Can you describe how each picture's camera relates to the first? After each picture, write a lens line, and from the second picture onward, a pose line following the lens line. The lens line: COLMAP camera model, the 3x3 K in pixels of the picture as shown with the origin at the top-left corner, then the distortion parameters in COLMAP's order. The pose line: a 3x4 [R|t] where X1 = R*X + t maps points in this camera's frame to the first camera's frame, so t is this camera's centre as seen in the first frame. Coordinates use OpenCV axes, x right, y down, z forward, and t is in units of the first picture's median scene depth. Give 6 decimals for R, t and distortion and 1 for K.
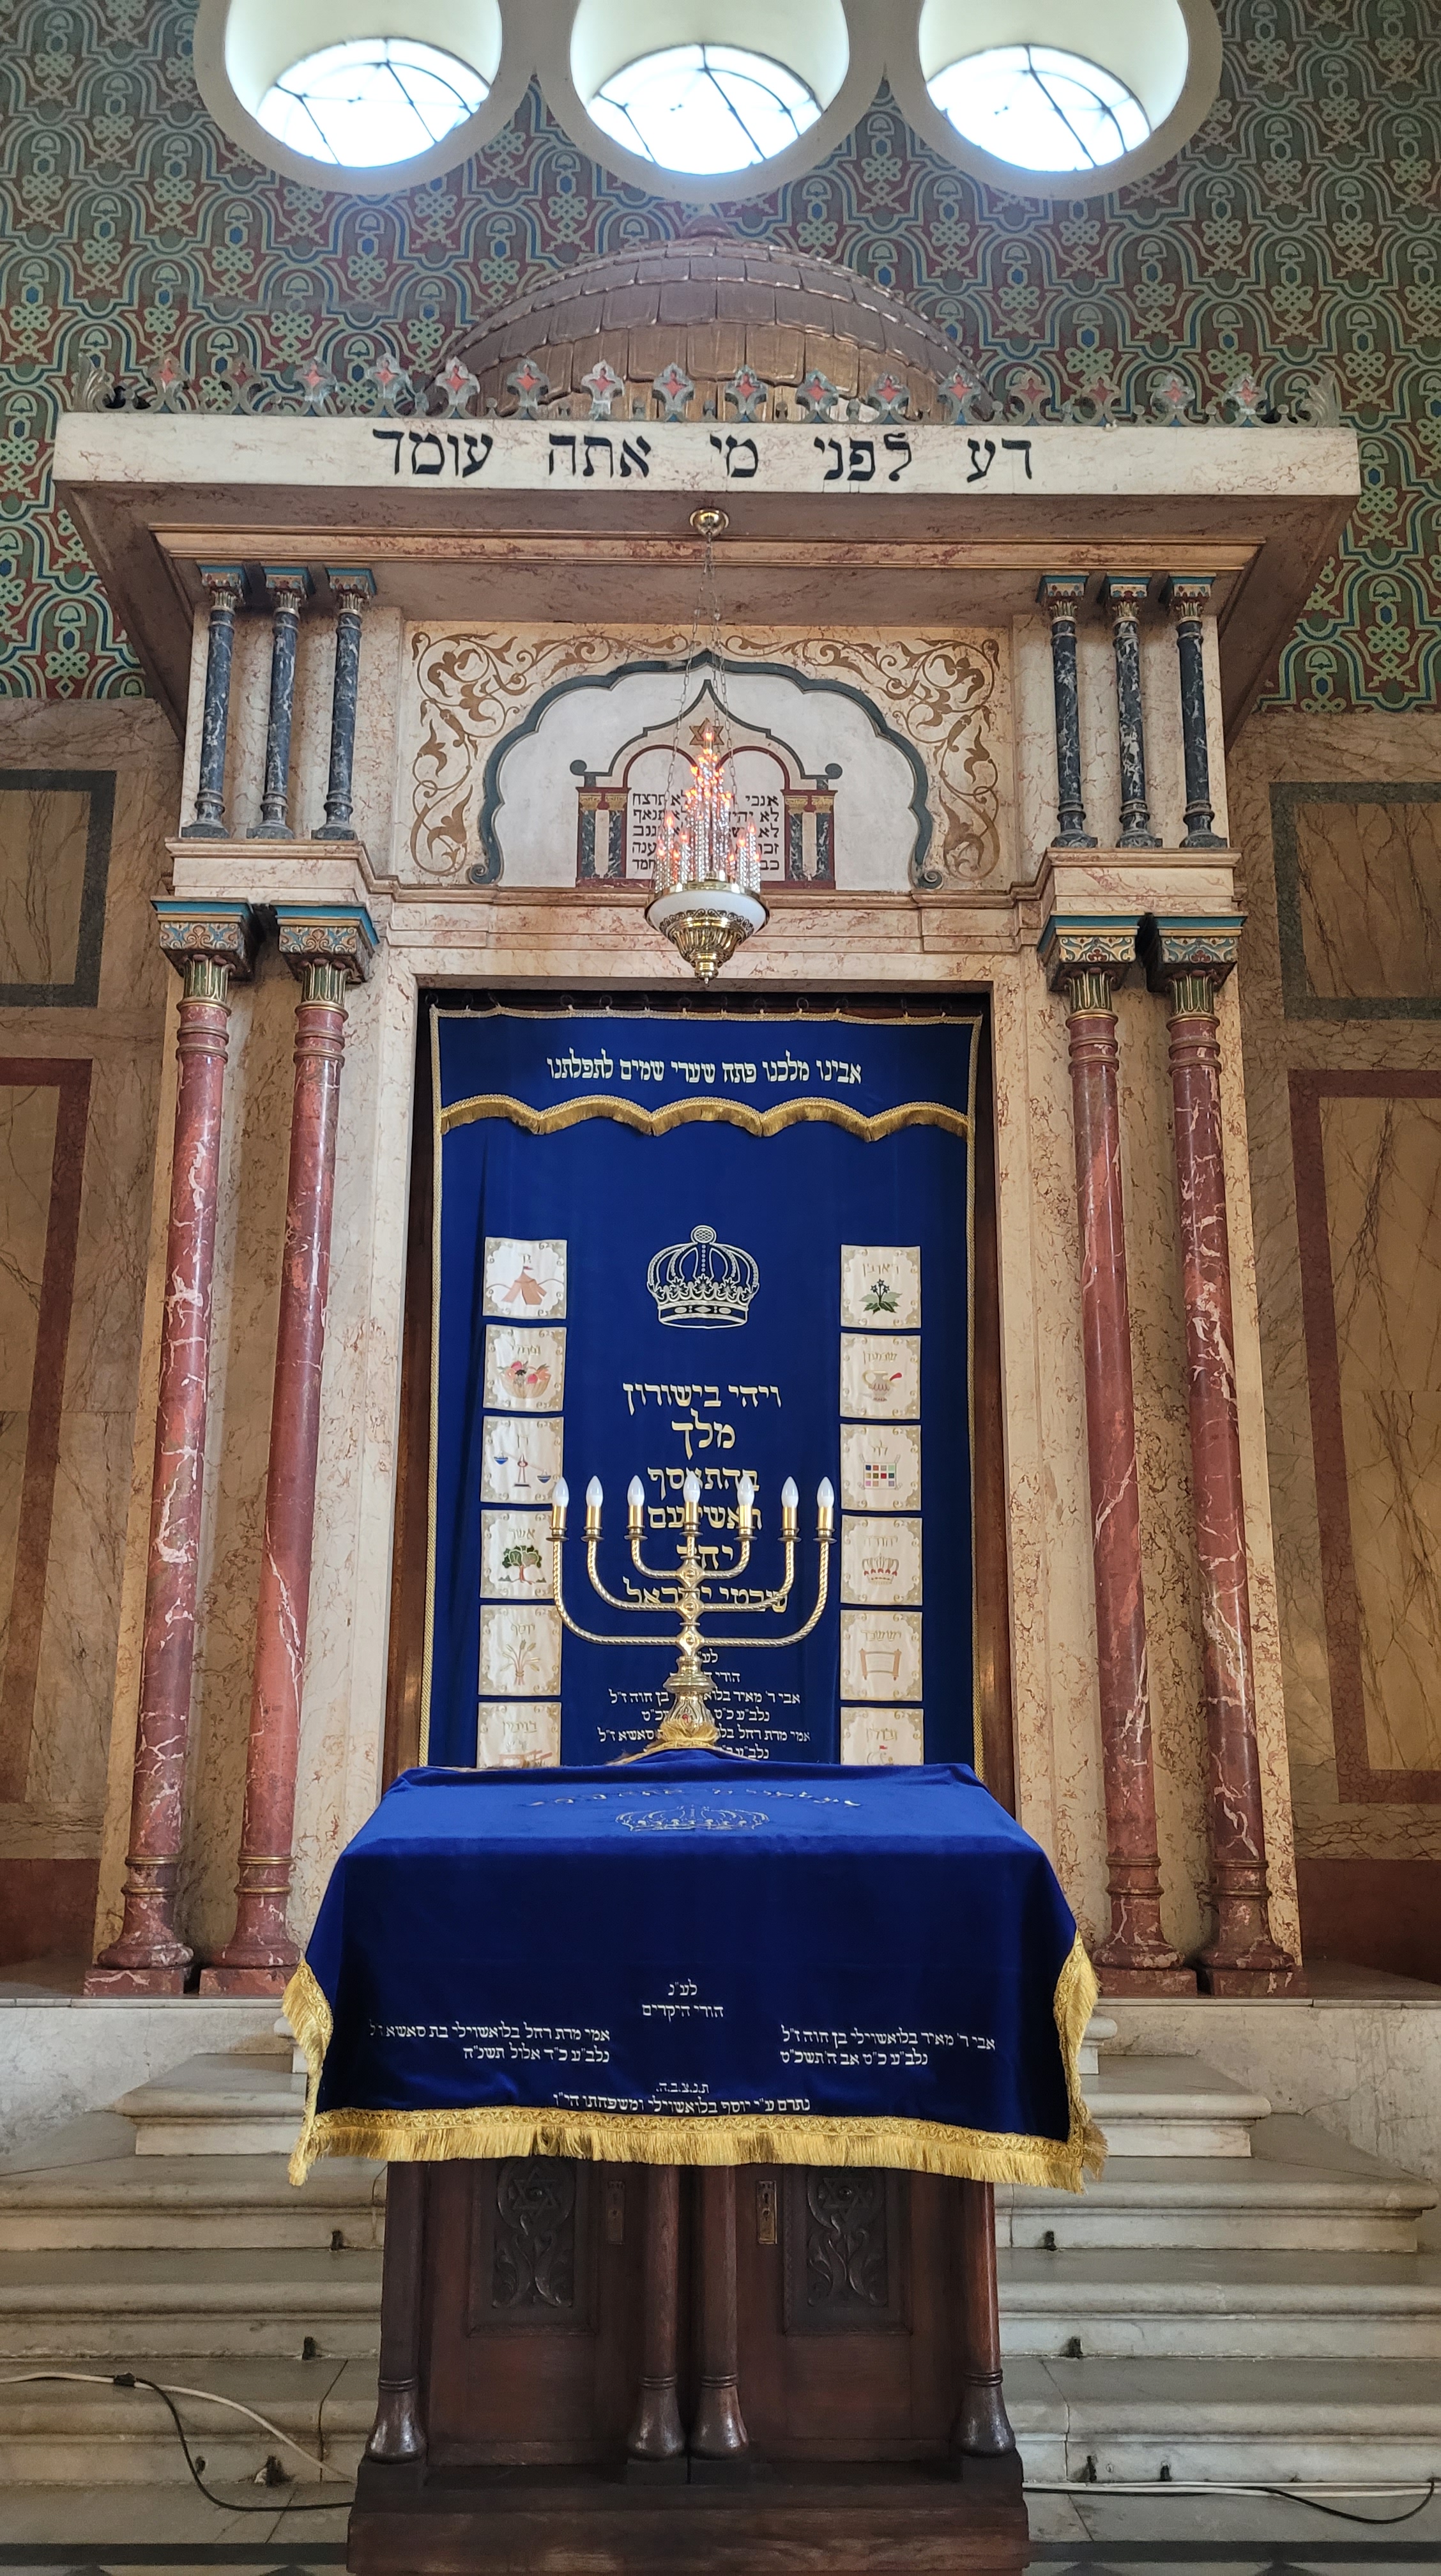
lens RADIAL K [[1969.0, 0, 717.7], [0, 1969.0, 1308.2], [0, 0, 1]] dist [0.031032, -0.009948]
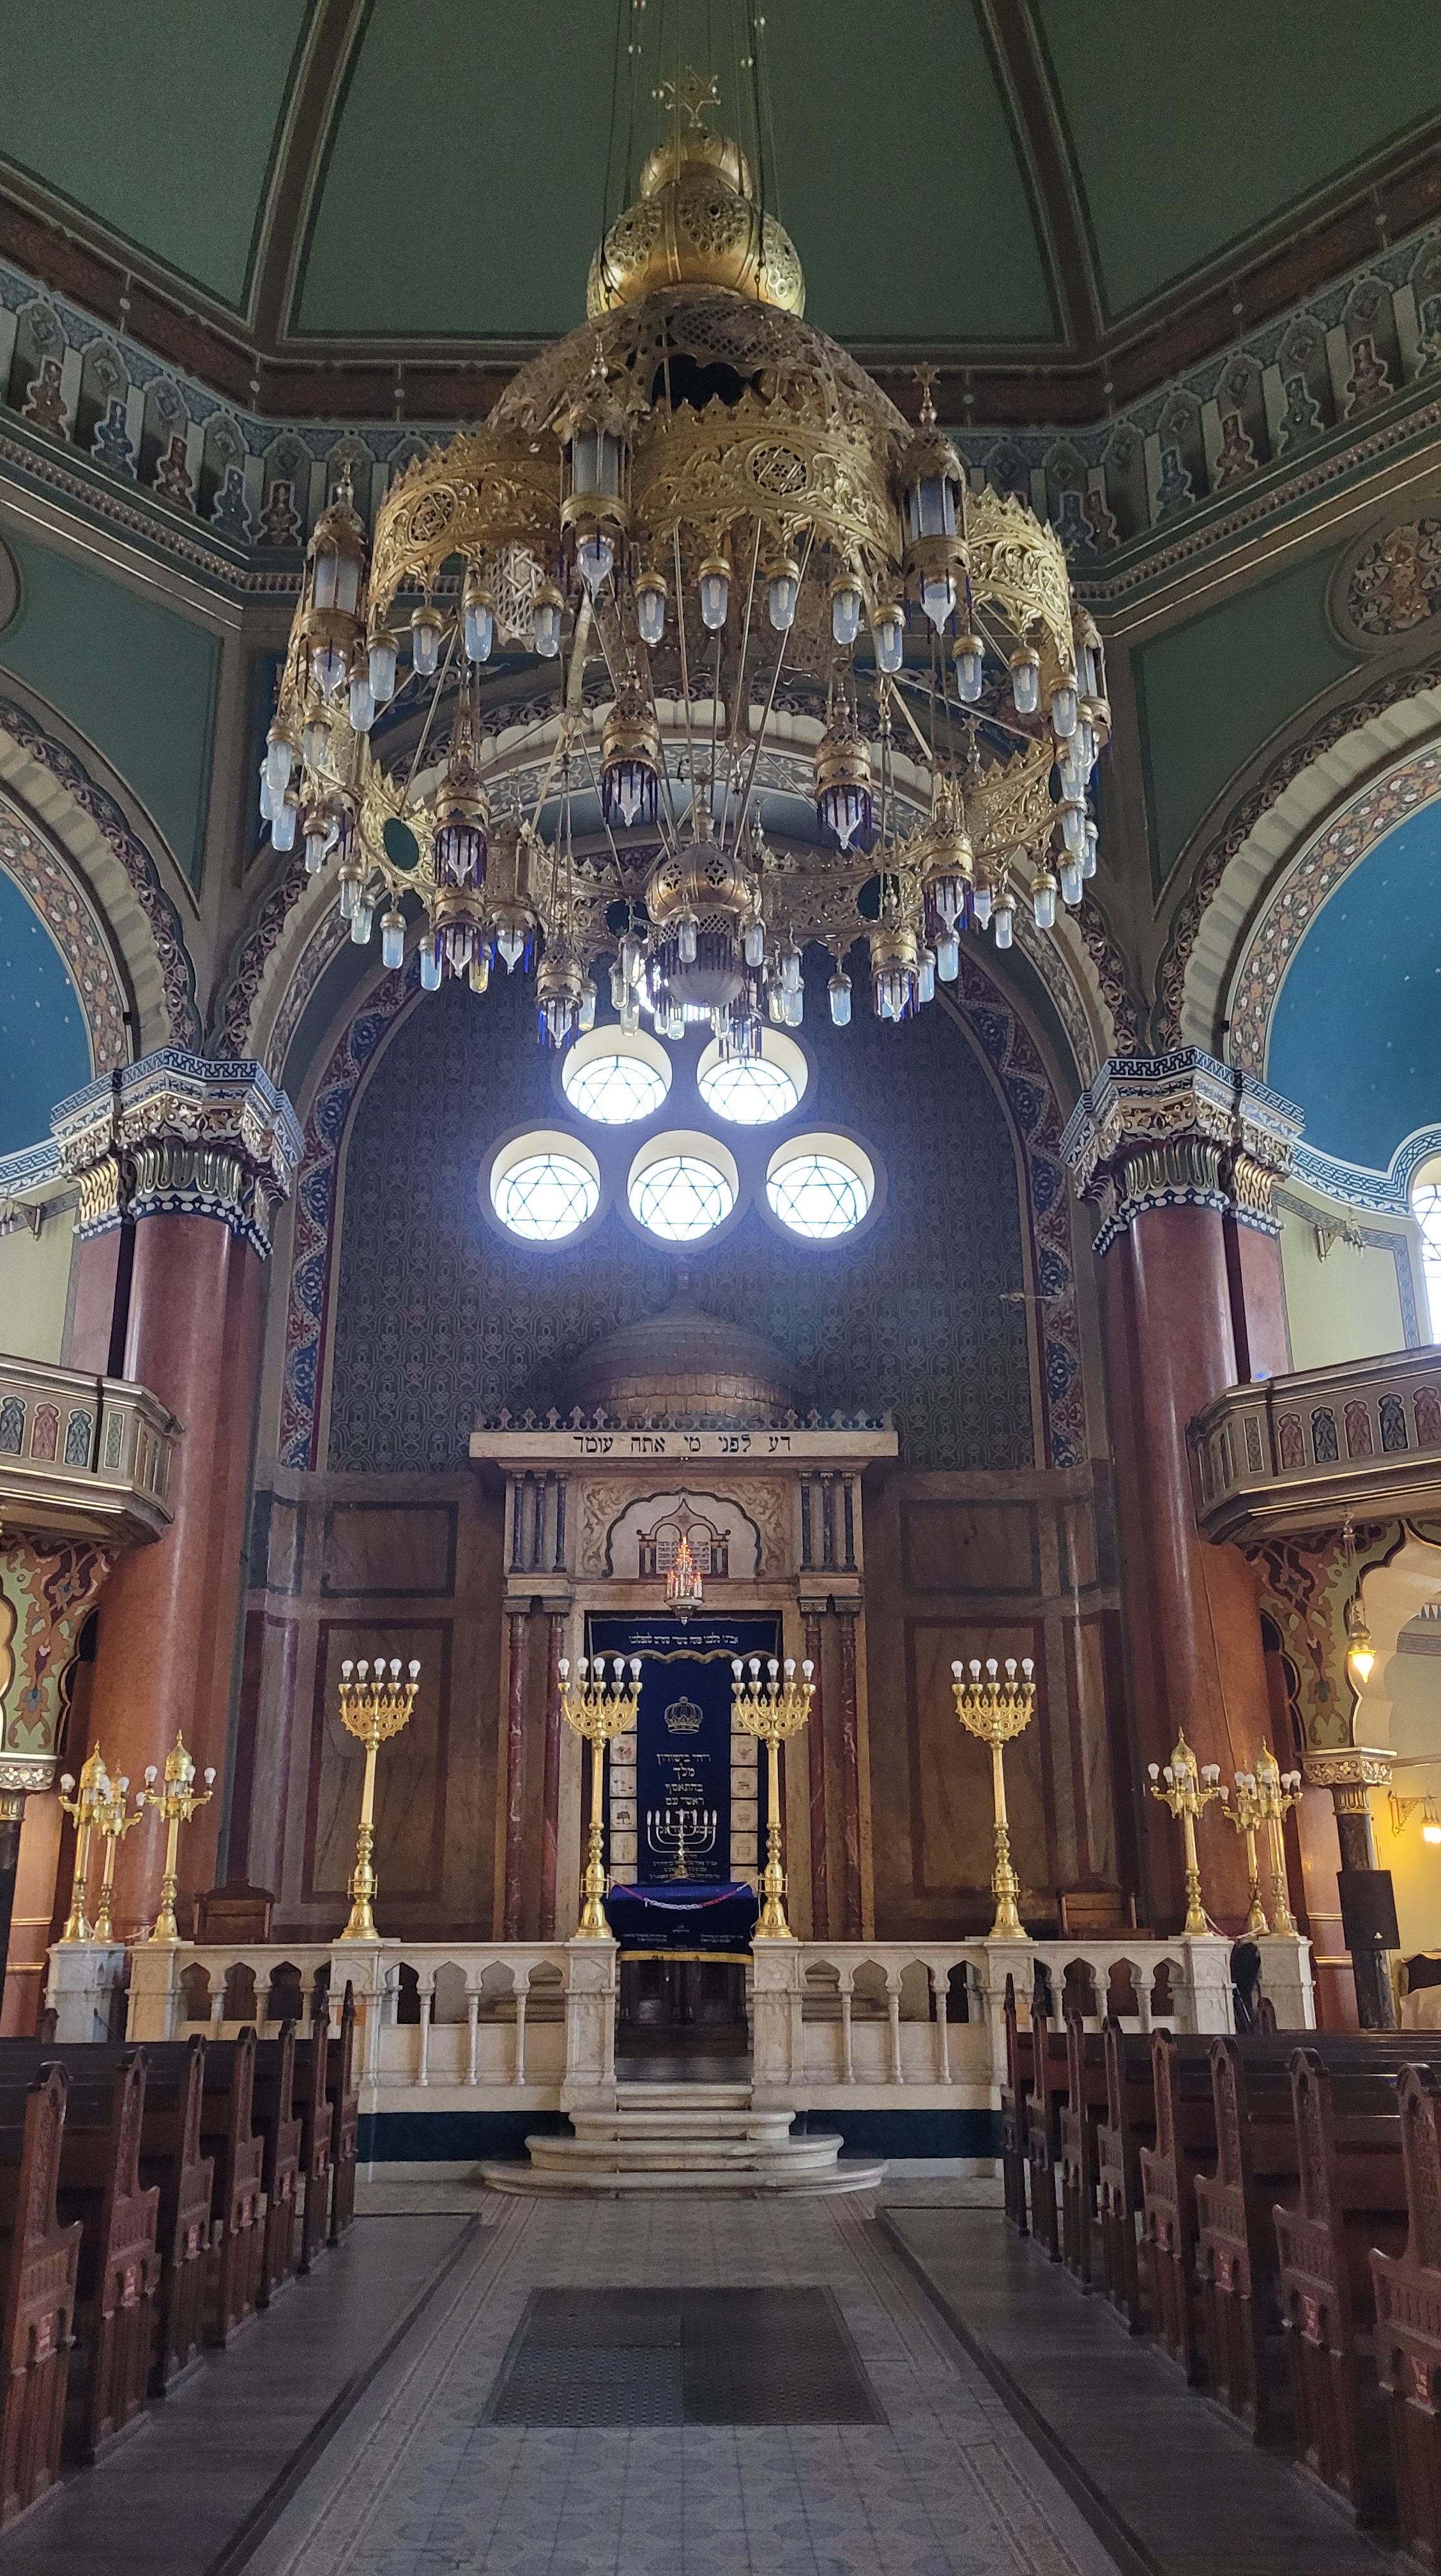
lens RADIAL K [[1969.0, 0, 712.6], [0, 1969.0, 1289.9], [0, 0, 1]] dist [0.031032, -0.009948]
pose [[0.999938, -0.006629, 0.008989, 0.013276], [0.007285, 0.997158, -0.074987, -0.417058], [-0.008466, 0.075048, 0.997144, -1.925527]]
